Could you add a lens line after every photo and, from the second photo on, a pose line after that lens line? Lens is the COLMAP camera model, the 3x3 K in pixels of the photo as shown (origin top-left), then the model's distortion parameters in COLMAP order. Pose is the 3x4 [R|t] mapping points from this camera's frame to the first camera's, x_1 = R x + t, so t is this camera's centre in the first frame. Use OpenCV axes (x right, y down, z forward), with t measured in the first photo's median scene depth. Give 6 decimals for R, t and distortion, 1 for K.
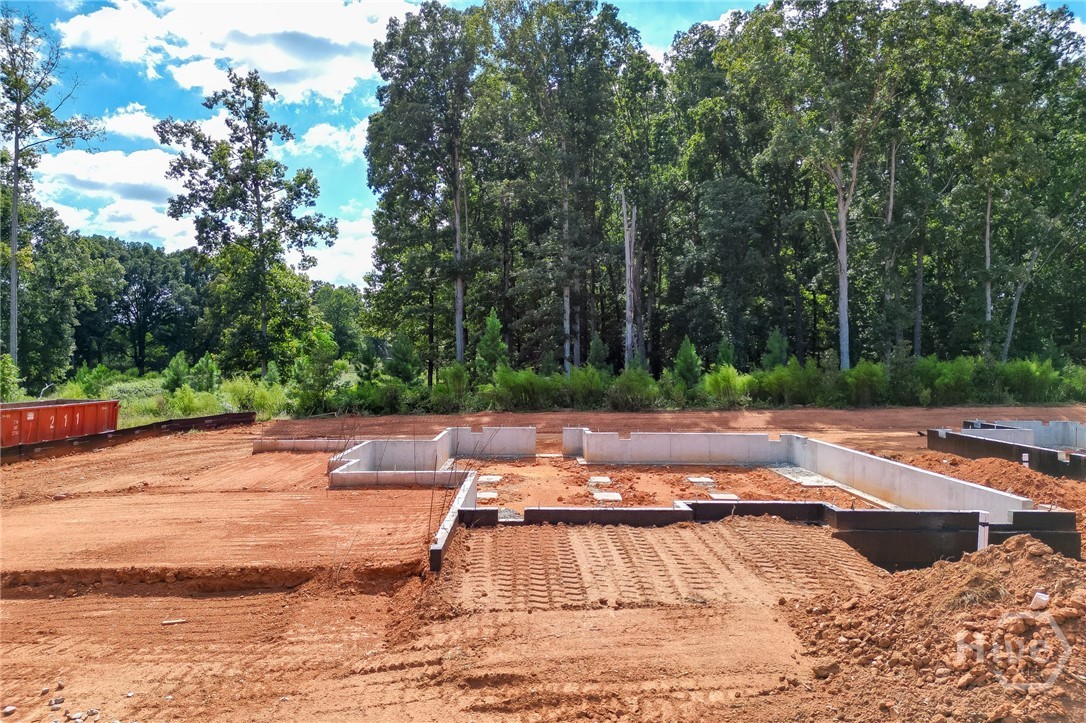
lens RADIAL K [[758.1, 0, 543.0], [0, 758.1, 361.5], [0, 0, 1]] dist [0.071845, -0.051215]
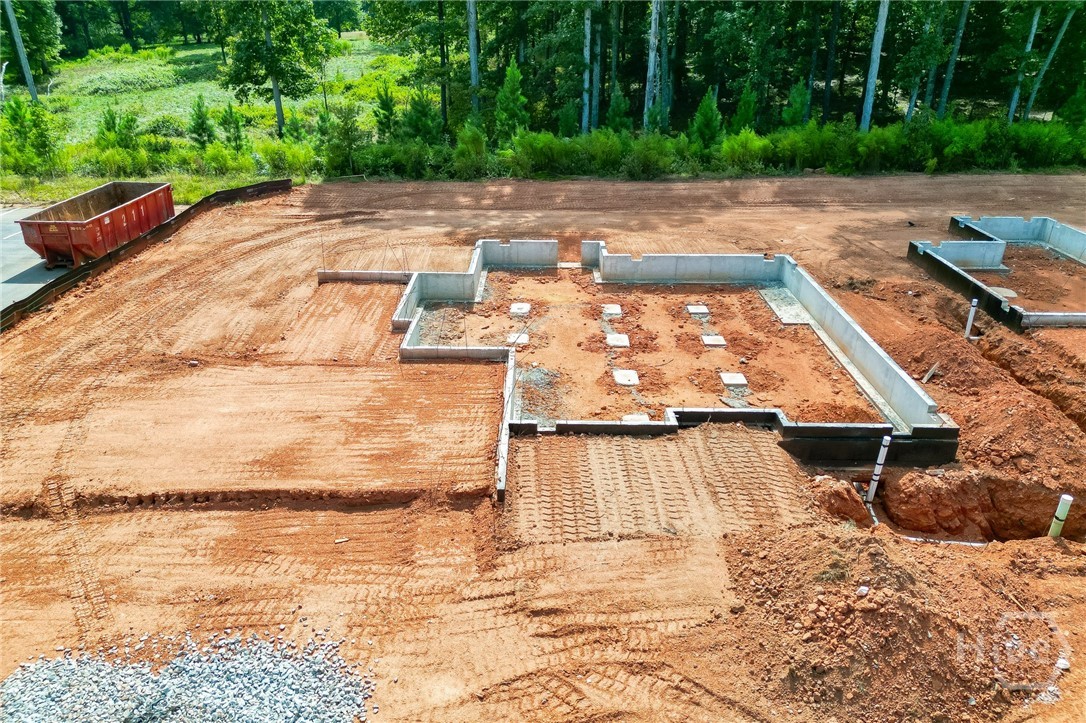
lens RADIAL K [[758.3, 0, 543.0], [0, 758.3, 361.5], [0, 0, 1]] dist [0.089455, -0.087282]
pose [[0.999856, 0.011004, -0.012913, -0.040869], [-0.004523, 0.906483, 0.422218, -0.620151], [0.016351, -0.422099, 0.906402, -0.253796]]
